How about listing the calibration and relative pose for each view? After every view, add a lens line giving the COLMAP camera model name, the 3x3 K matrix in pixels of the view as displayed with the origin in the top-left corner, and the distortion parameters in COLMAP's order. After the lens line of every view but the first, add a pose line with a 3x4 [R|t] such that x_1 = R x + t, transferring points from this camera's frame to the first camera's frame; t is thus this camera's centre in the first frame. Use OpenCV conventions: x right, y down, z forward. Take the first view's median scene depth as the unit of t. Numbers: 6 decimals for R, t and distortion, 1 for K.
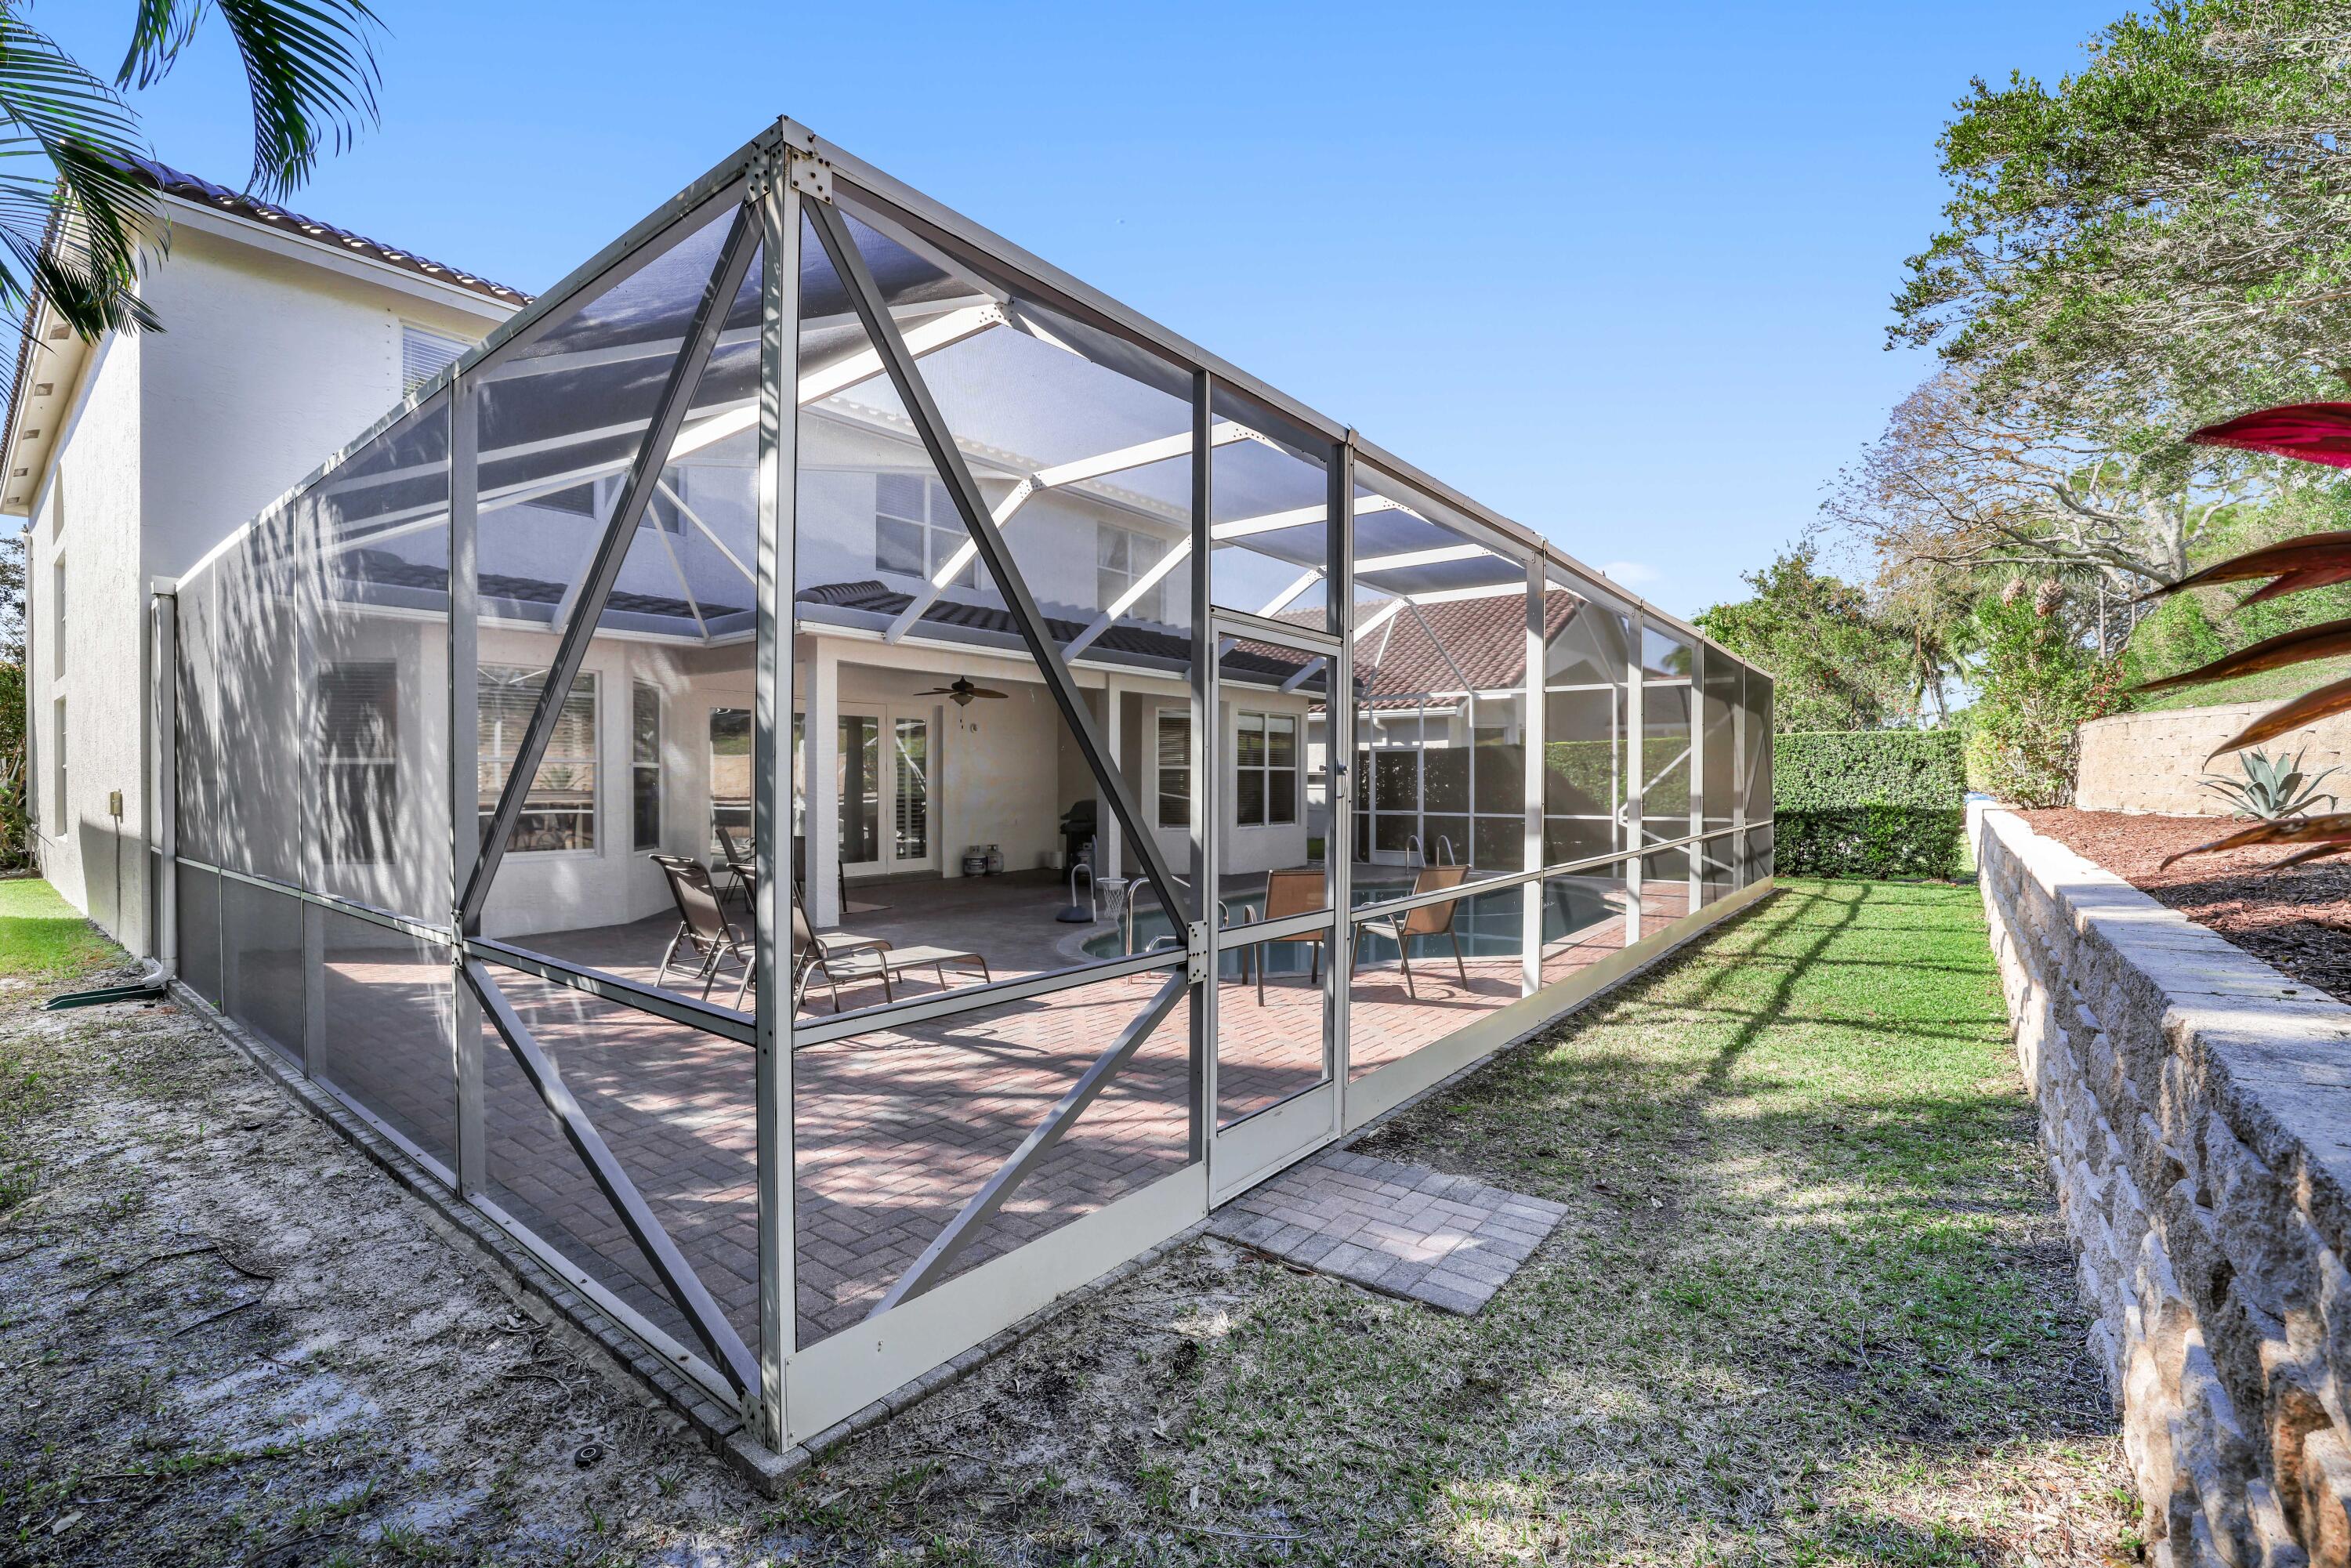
lens RADIAL K [[1028.3, 0, 1185.0], [0, 1028.3, 789.3], [0, 0, 1]] dist [-0.060561, 0.021266]
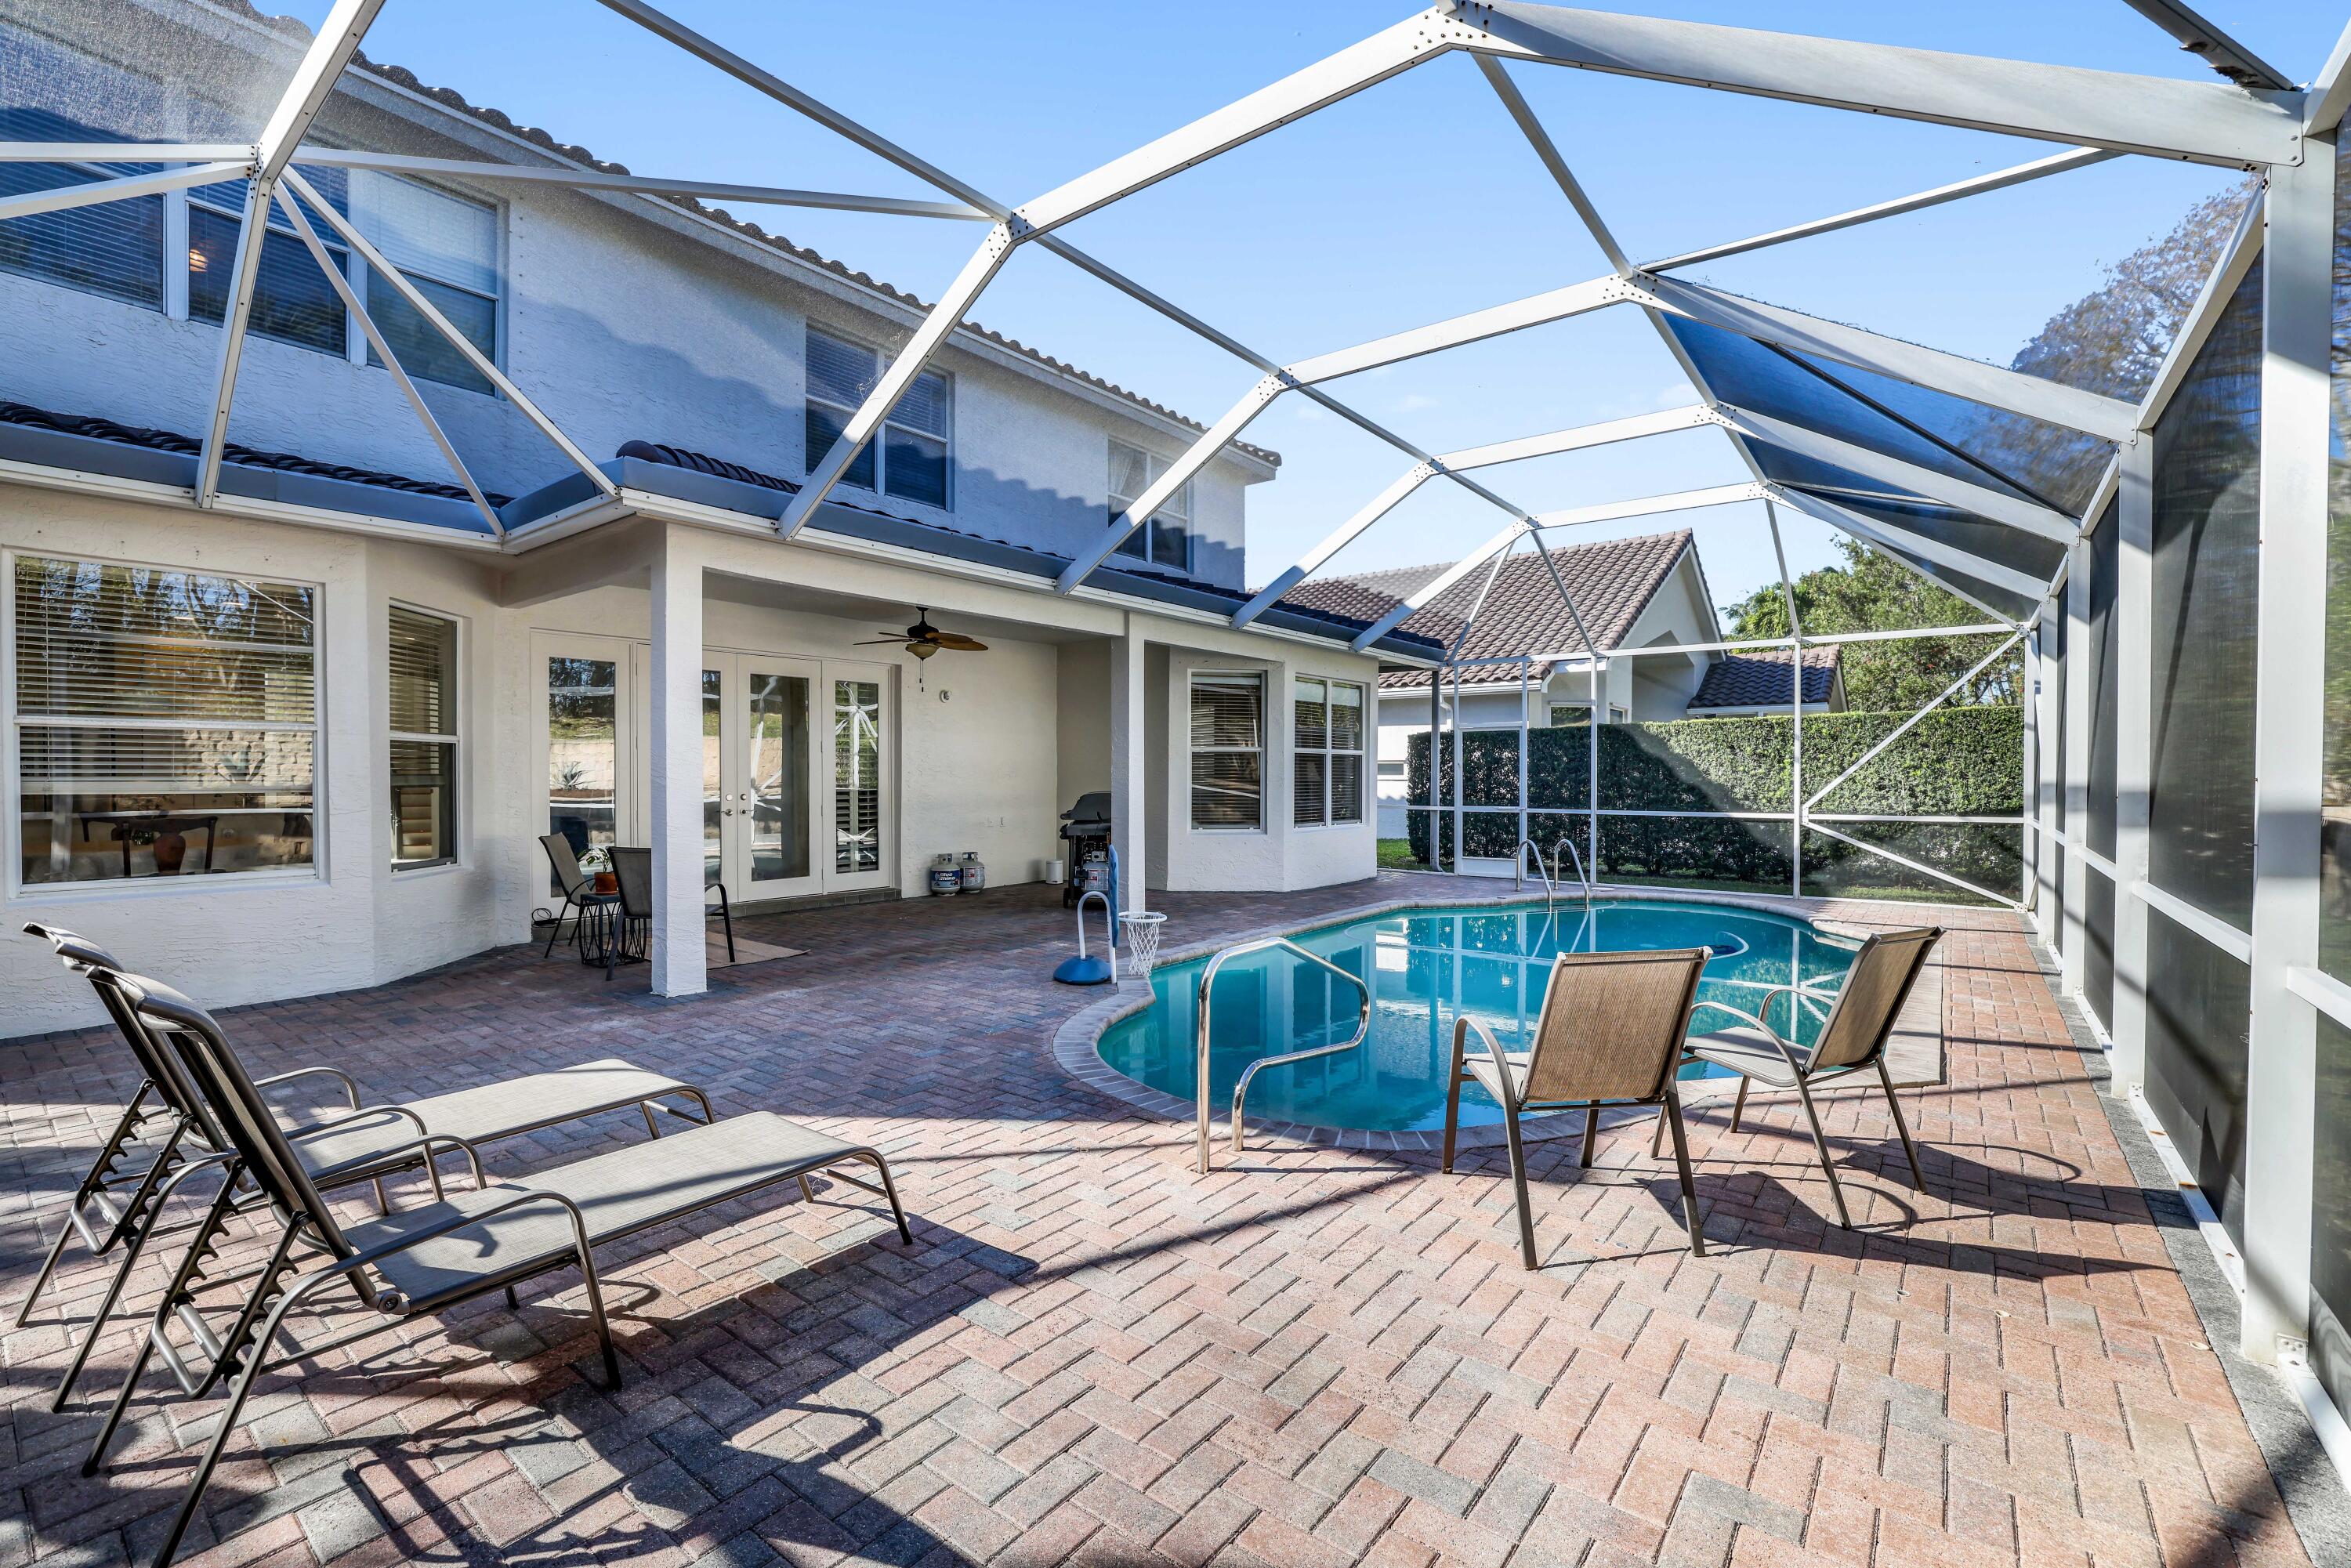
lens RADIAL K [[1028.3, 0, 1185.0], [0, 1028.3, 789.3], [0, 0, 1]] dist [-0.060561, 0.021266]
pose [[0.999999, 0.000041, -0.001385, -0.030715], [-0.000034, 0.999988, 0.004984, 0.004424], [0.001386, -0.004984, 0.999987, 0.260777]]
